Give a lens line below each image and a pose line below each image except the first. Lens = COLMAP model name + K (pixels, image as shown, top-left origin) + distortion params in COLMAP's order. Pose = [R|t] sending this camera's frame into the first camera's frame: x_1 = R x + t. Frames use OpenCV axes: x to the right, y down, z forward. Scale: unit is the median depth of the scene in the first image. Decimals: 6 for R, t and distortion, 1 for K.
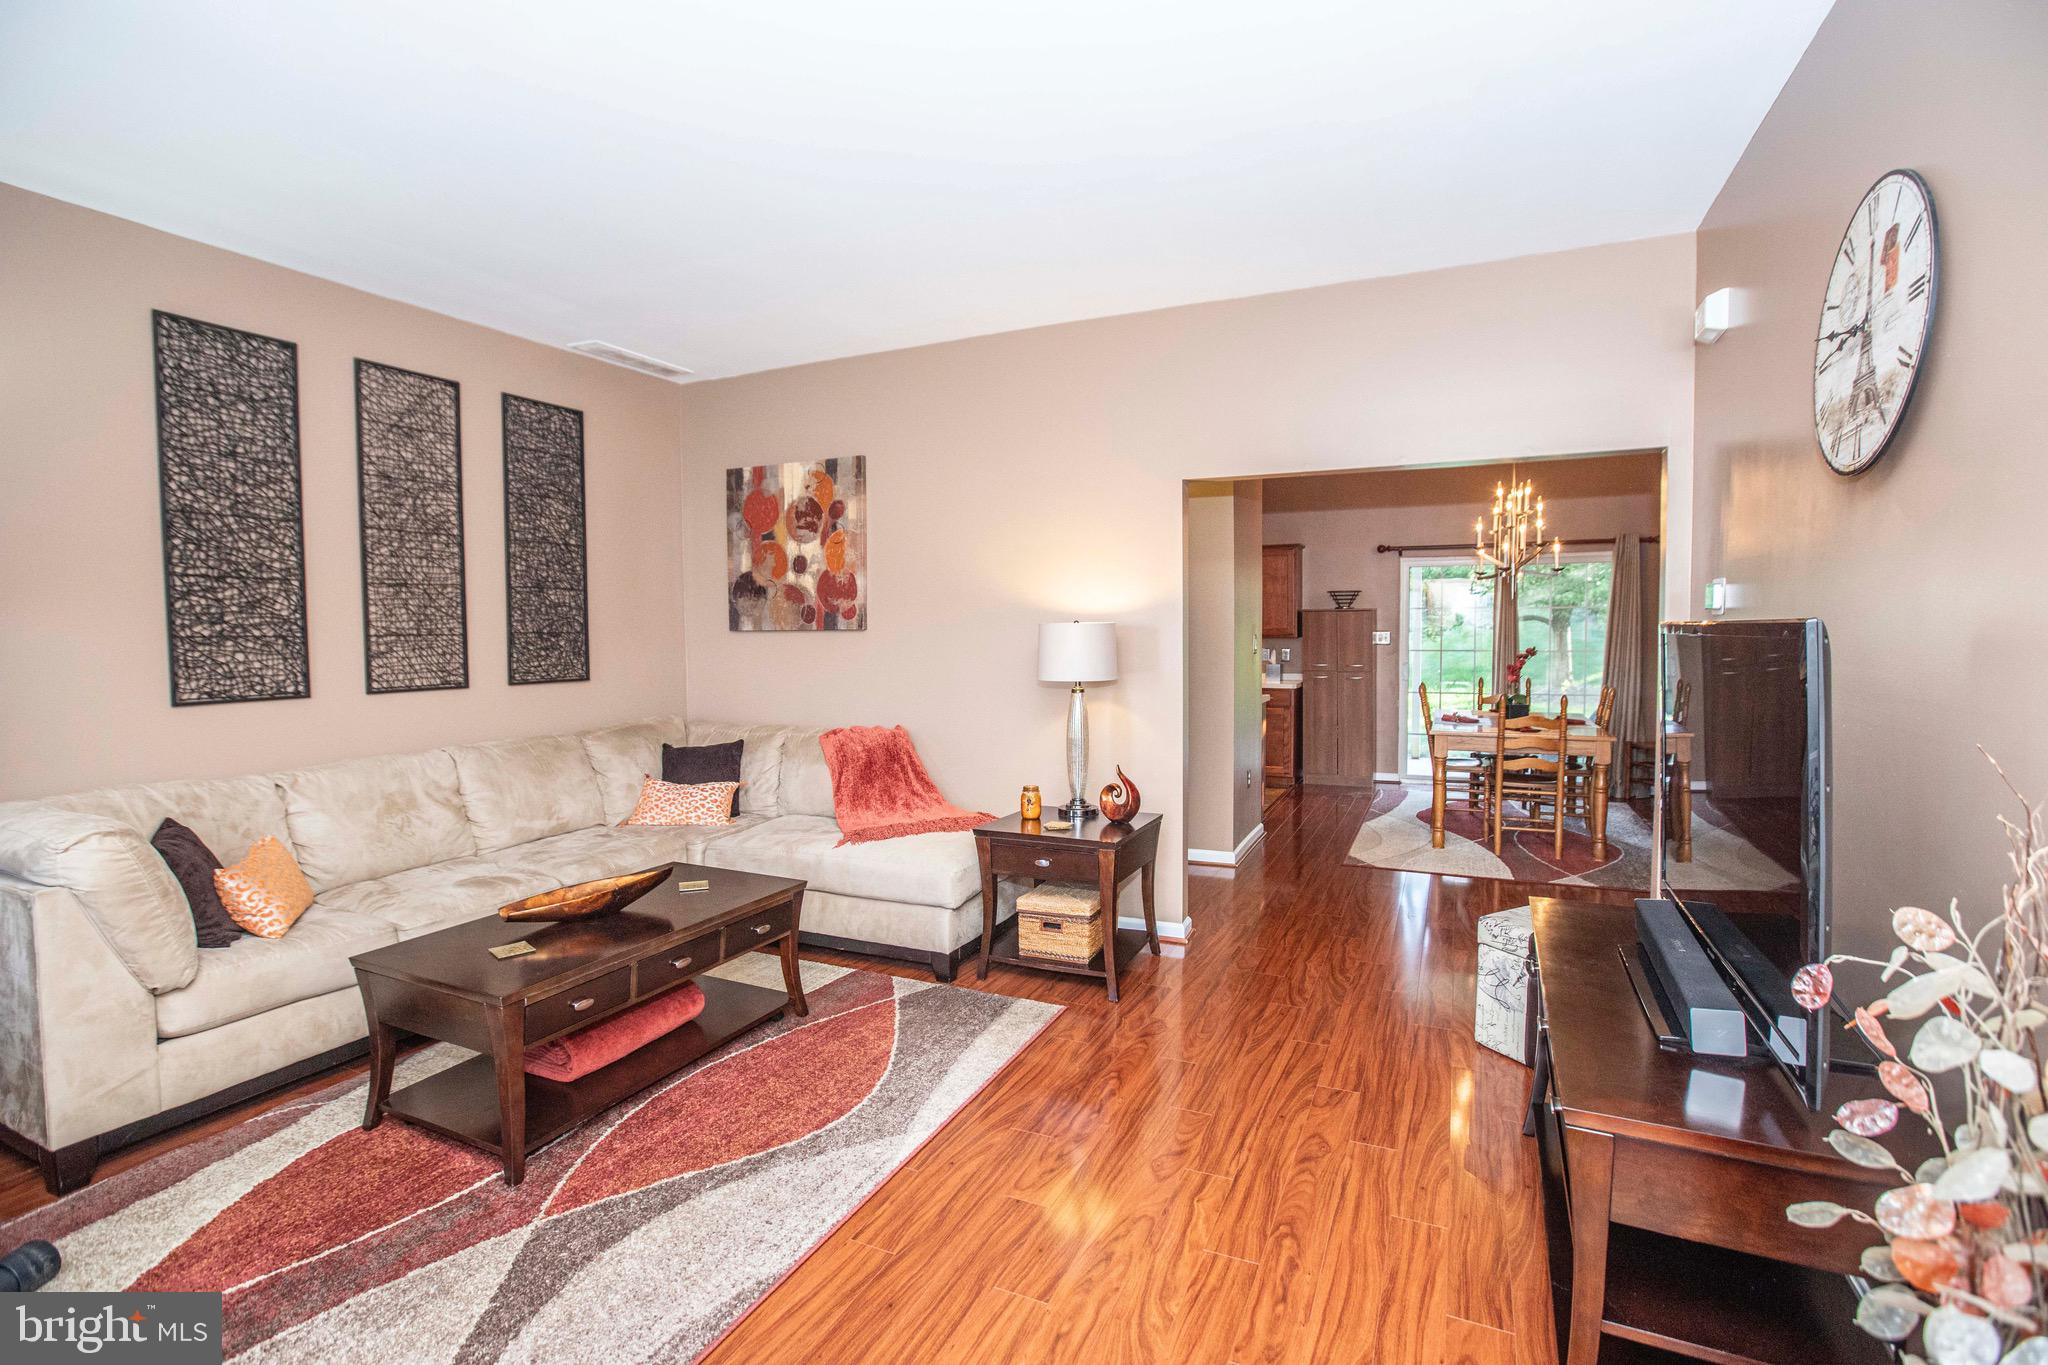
lens RADIAL K [[943.3, 0, 1026.9], [0, 943.3, 671.6], [0, 0, 1]] dist [-0.065437, 0.020438]
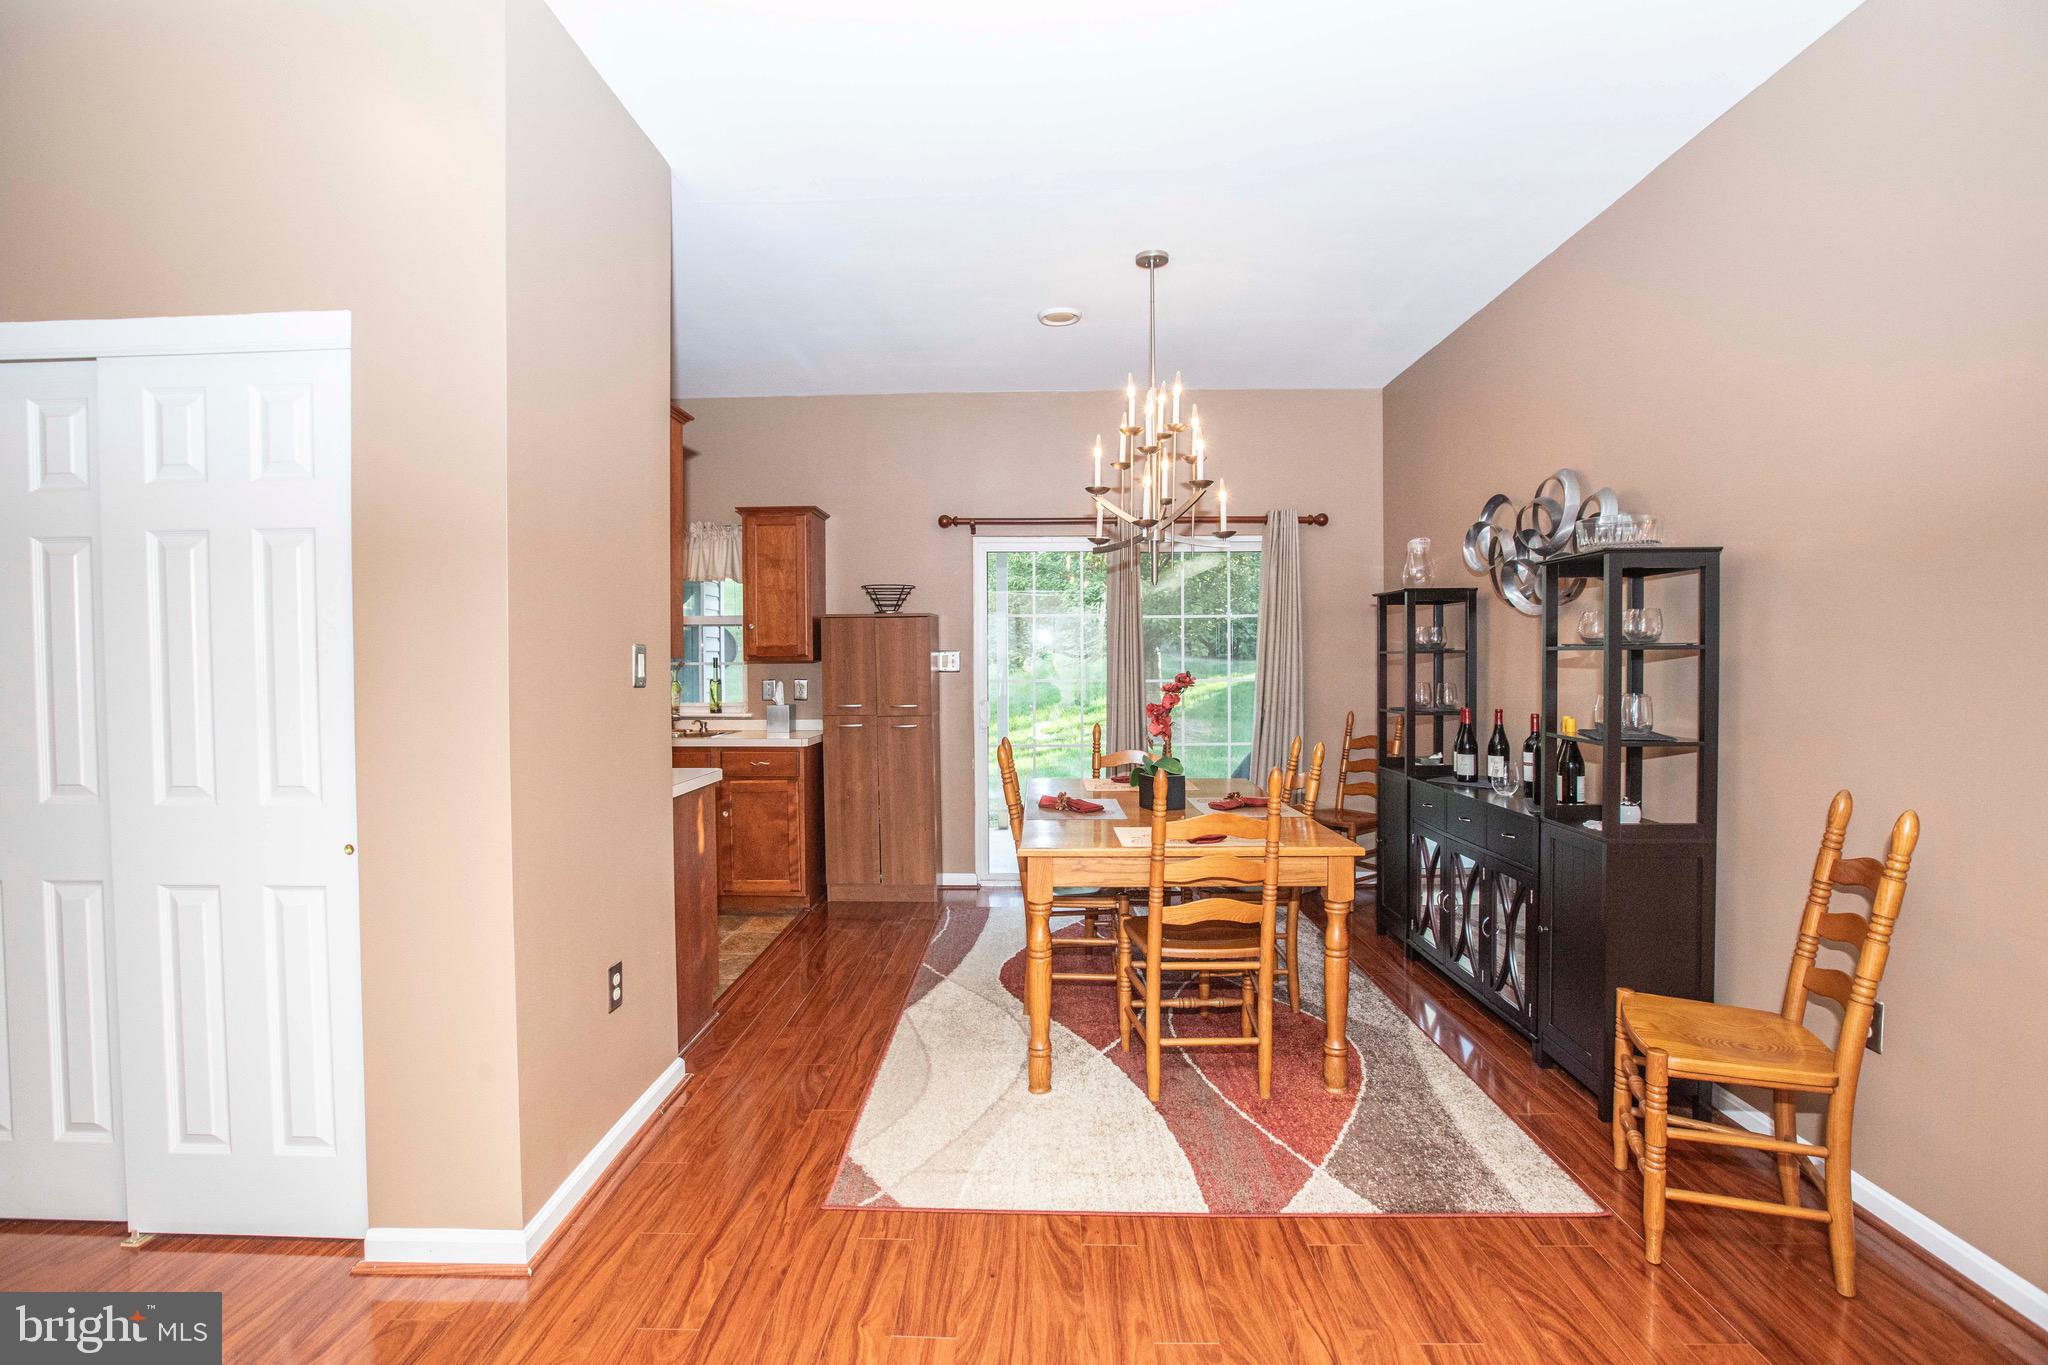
lens RADIAL K [[940.2, 0, 1012.8], [0, 940.2, 677.9], [0, 0, 1]] dist [-0.053378, 0.021574]
pose [[0.921859, -0.004805, 0.387496, 0.365418], [0.016740, 0.999483, -0.027432, -0.013208], [-0.387164, 0.031775, 0.921463, 0.831001]]
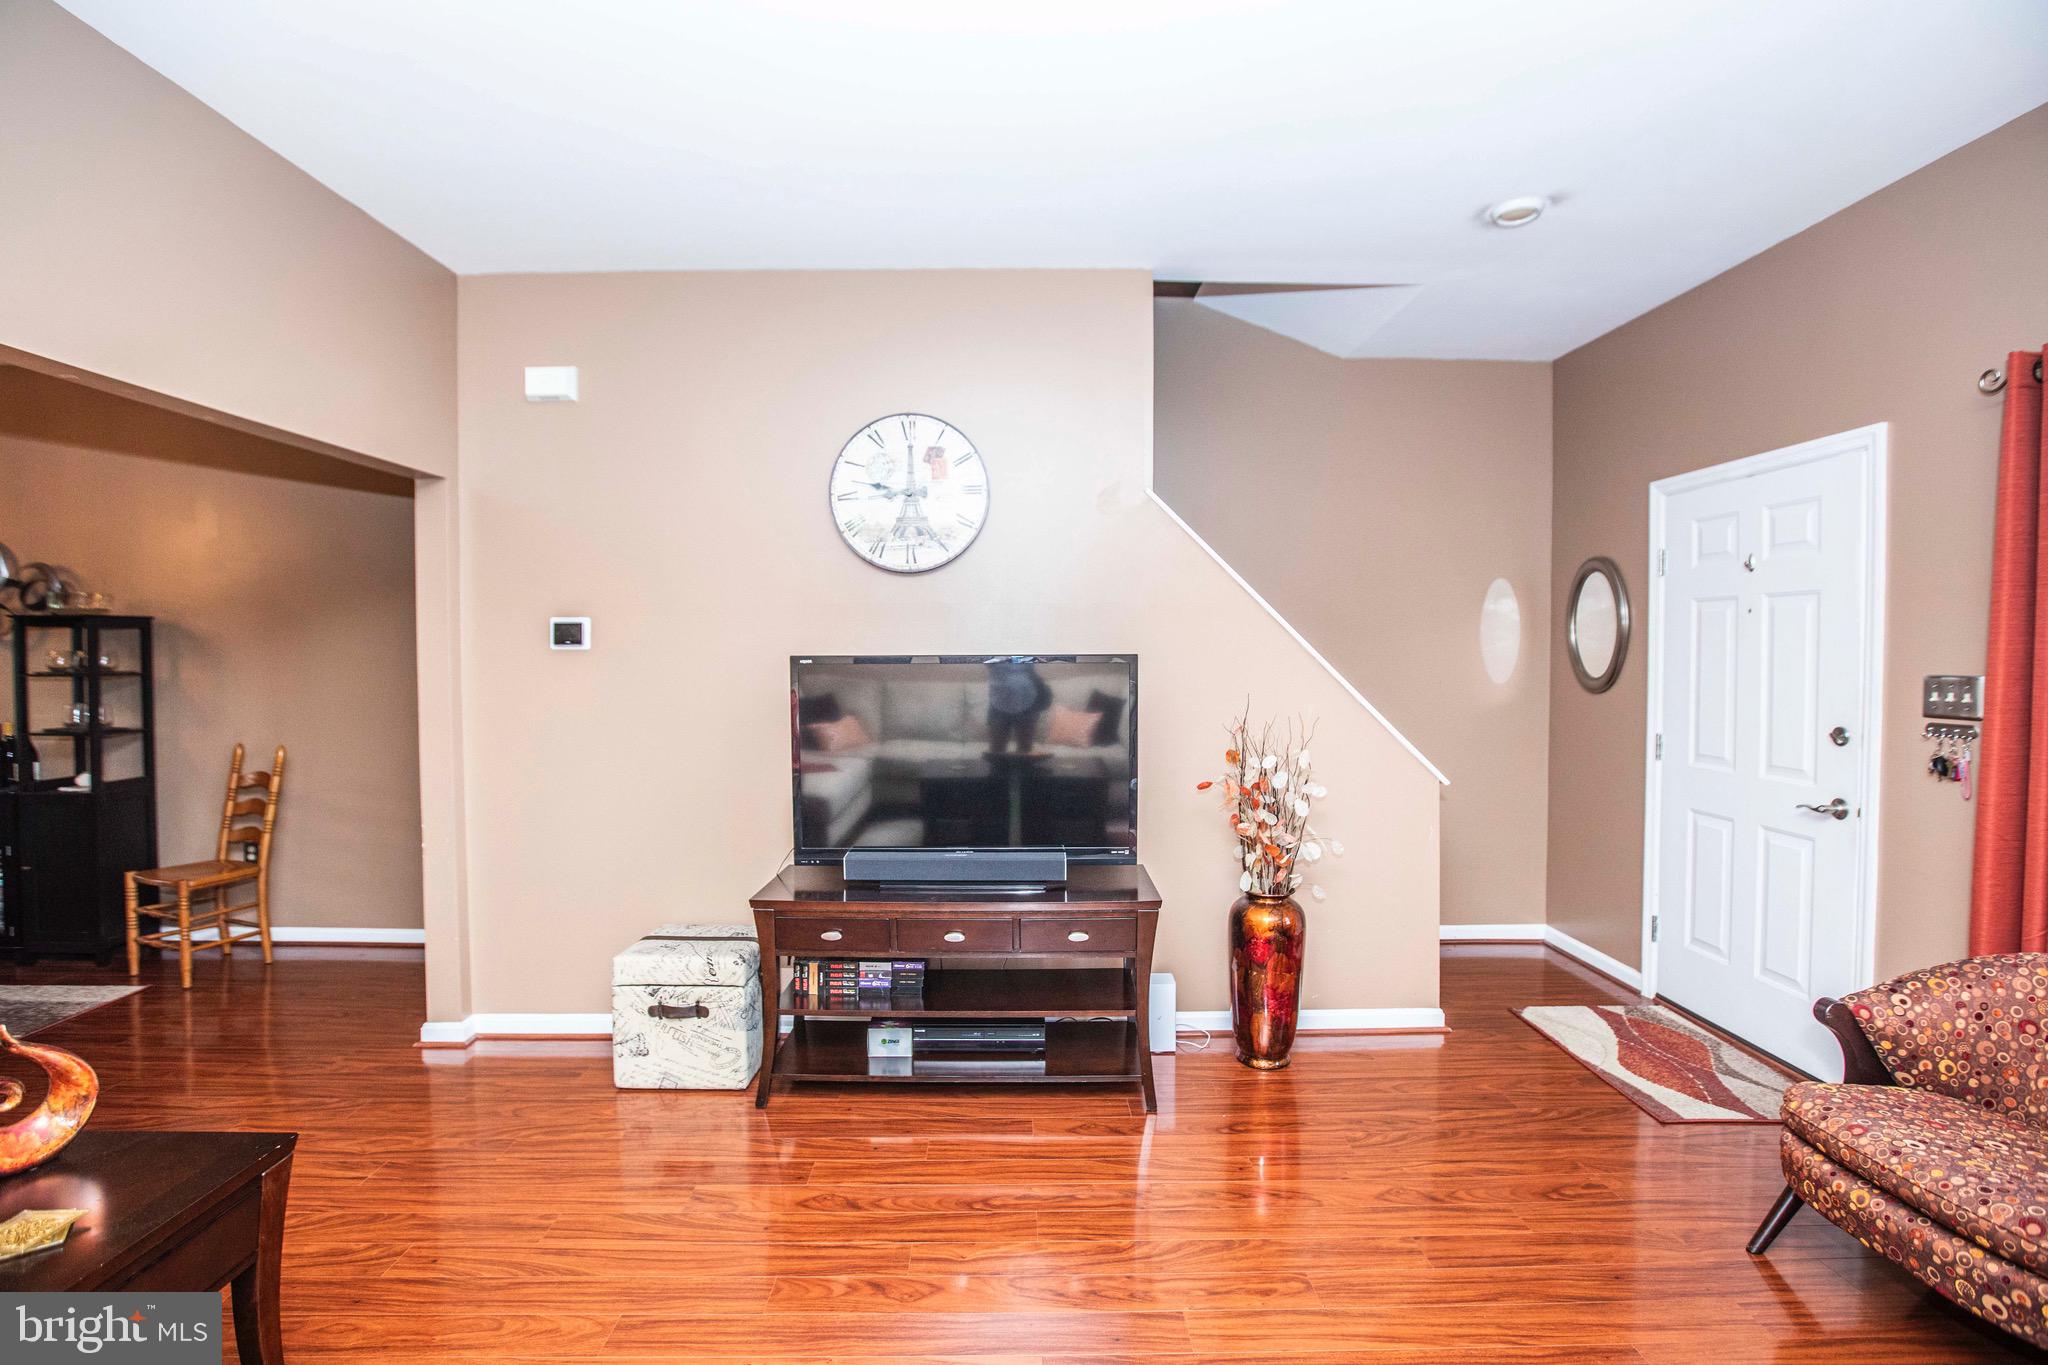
lens RADIAL K [[940.2, 0, 1012.8], [0, 940.2, 677.9], [0, 0, 1]] dist [-0.053378, 0.021574]
pose [[-0.429005, -0.014024, 0.903193, -0.387814], [0.053243, 0.997748, 0.040782, -0.028815], [-0.901732, 0.065584, -0.427292, 0.758554]]
